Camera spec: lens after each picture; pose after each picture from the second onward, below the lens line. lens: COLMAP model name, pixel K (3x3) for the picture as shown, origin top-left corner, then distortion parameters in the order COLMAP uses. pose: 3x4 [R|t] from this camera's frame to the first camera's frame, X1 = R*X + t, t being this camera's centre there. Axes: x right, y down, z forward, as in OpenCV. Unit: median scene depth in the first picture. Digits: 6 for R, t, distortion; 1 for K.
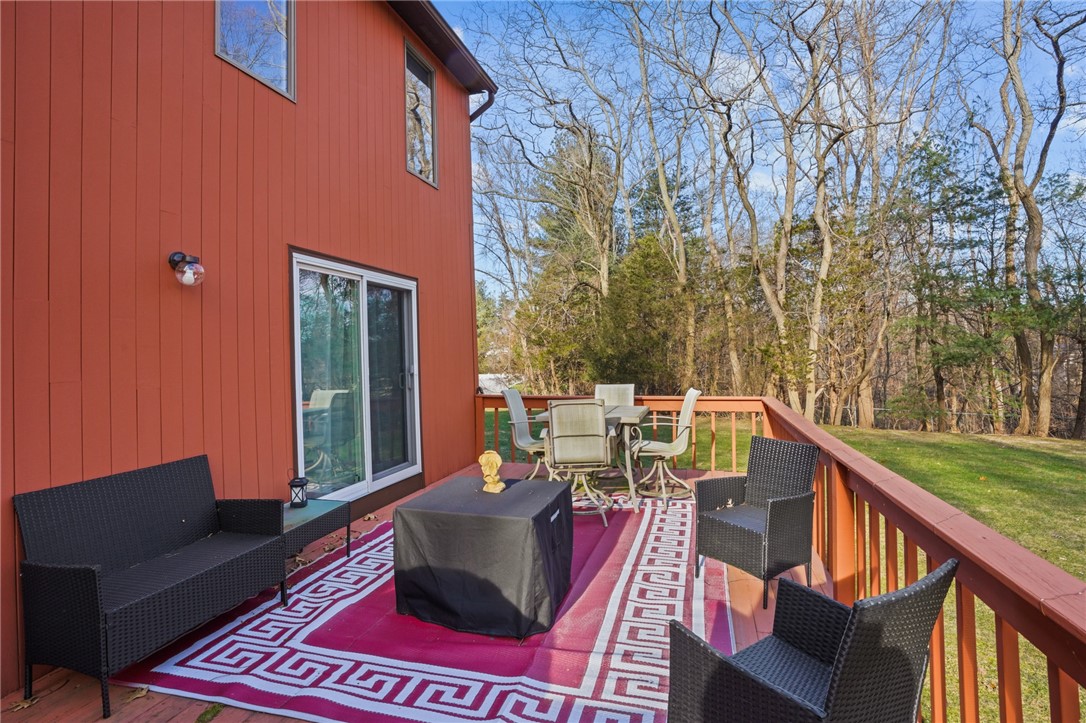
lens RADIAL K [[484.0, 0, 544.3], [0, 484.0, 354.9], [0, 0, 1]] dist [-0.051937, 0.013643]
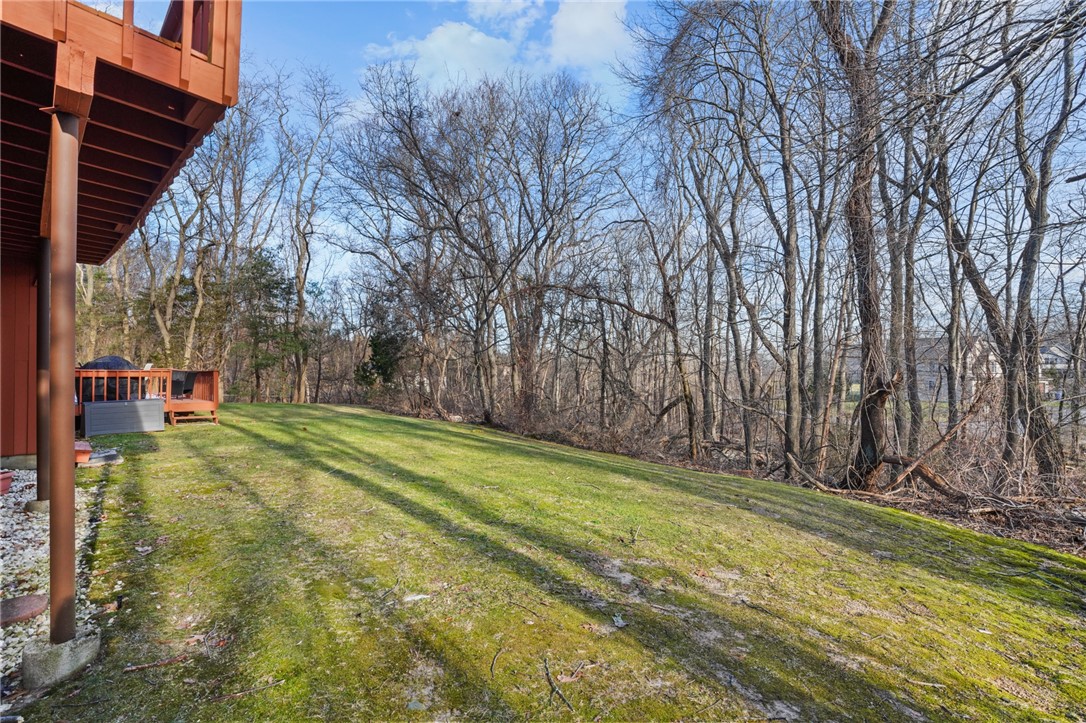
lens RADIAL K [[484.0, 0, 544.3], [0, 484.0, 354.9], [0, 0, 1]] dist [-0.051937, 0.013643]
pose [[0.412139, 0.052908, 0.909583, -0.436035], [-0.031840, 0.998539, -0.043655, 0.011446], [-0.910564, -0.010969, 0.413222, -0.843403]]
